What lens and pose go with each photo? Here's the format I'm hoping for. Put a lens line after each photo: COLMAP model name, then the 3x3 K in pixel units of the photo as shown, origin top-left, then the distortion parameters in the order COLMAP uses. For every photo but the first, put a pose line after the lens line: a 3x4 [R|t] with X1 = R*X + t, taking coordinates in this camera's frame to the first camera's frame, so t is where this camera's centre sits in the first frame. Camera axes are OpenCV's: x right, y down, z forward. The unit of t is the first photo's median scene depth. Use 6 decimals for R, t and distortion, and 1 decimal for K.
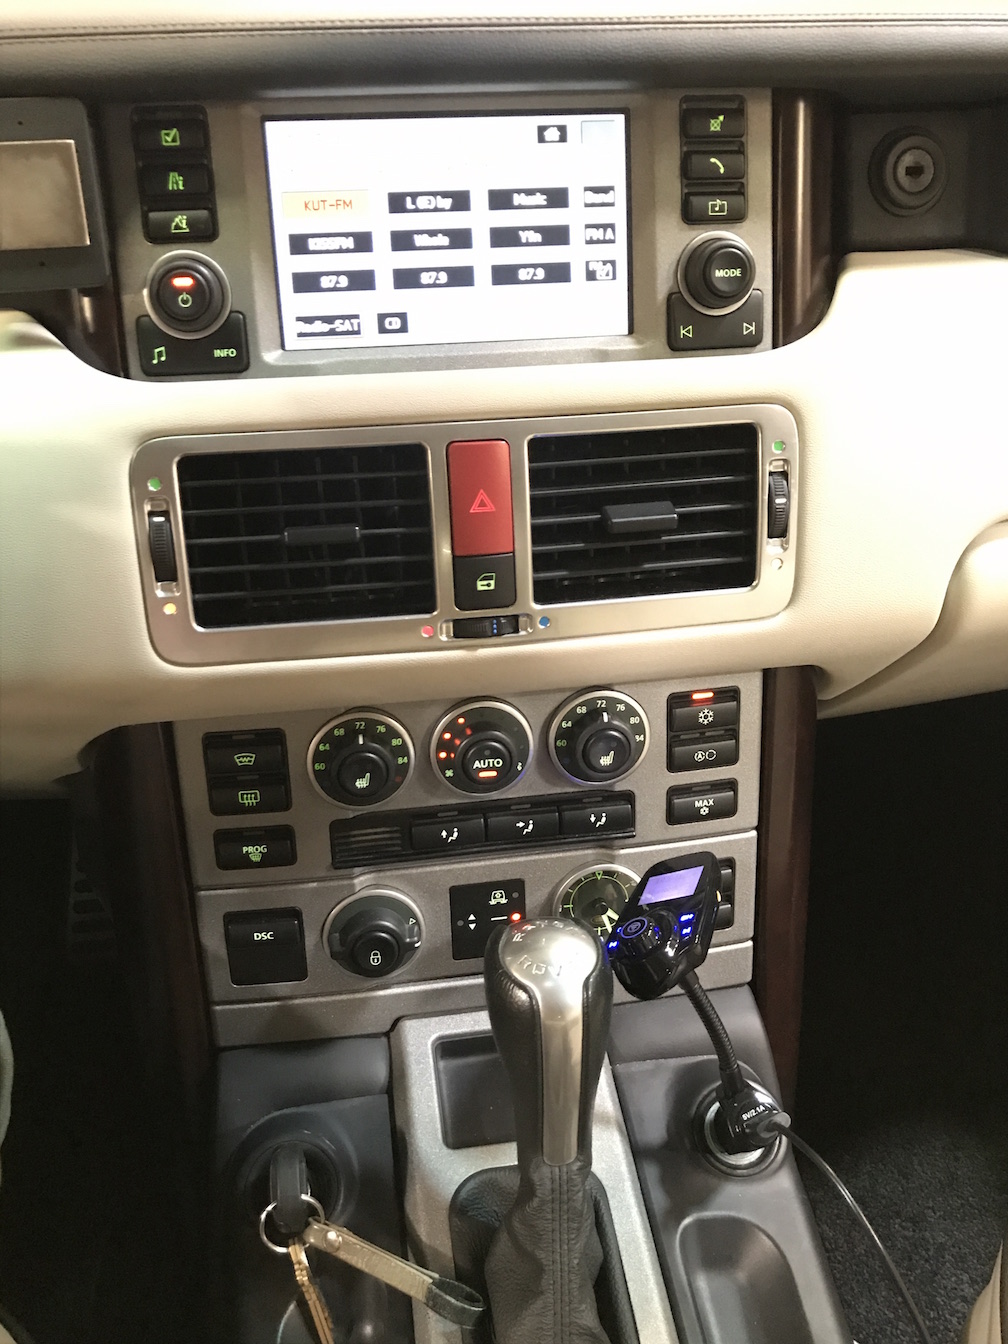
lens RADIAL K [[1172.0, 0, 505.1], [0, 1172.0, 677.6], [0, 0, 1]] dist [-0.008527, -0.007453]
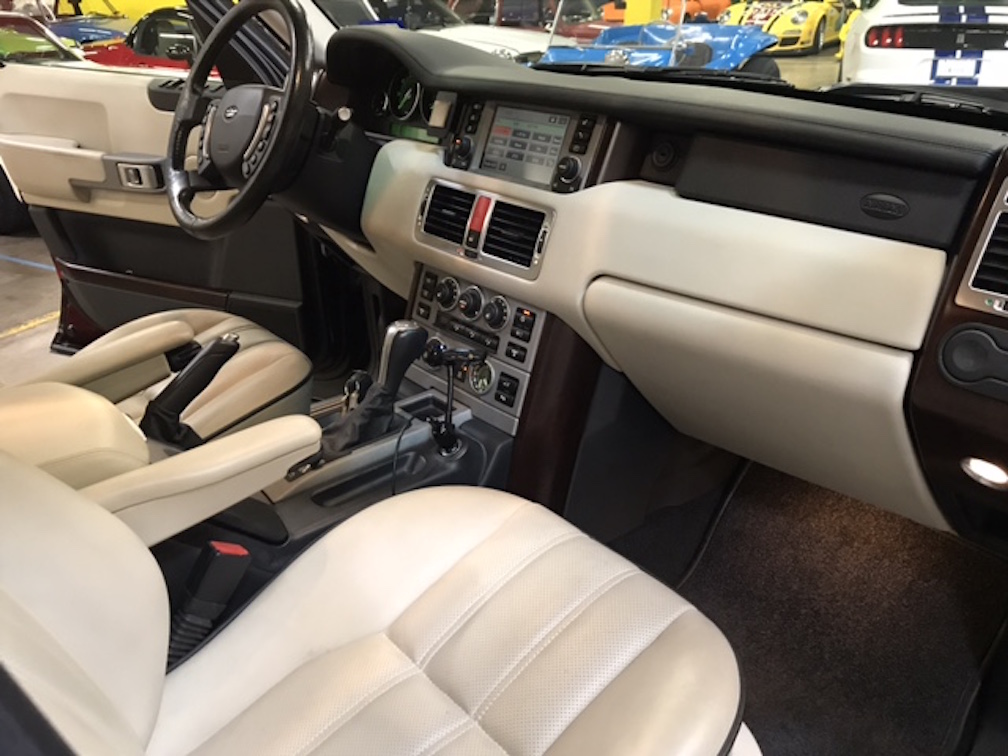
lens RADIAL K [[879.0, 0, 503.8], [0, 879.0, 377.9], [0, 0, 1]] dist [-0.008527, -0.007453]
pose [[0.502391, 0.336763, -0.796363, 1.913712], [-0.509240, 0.859587, 0.042242, 0.091772], [0.698768, 0.384318, 0.603343, -0.231109]]
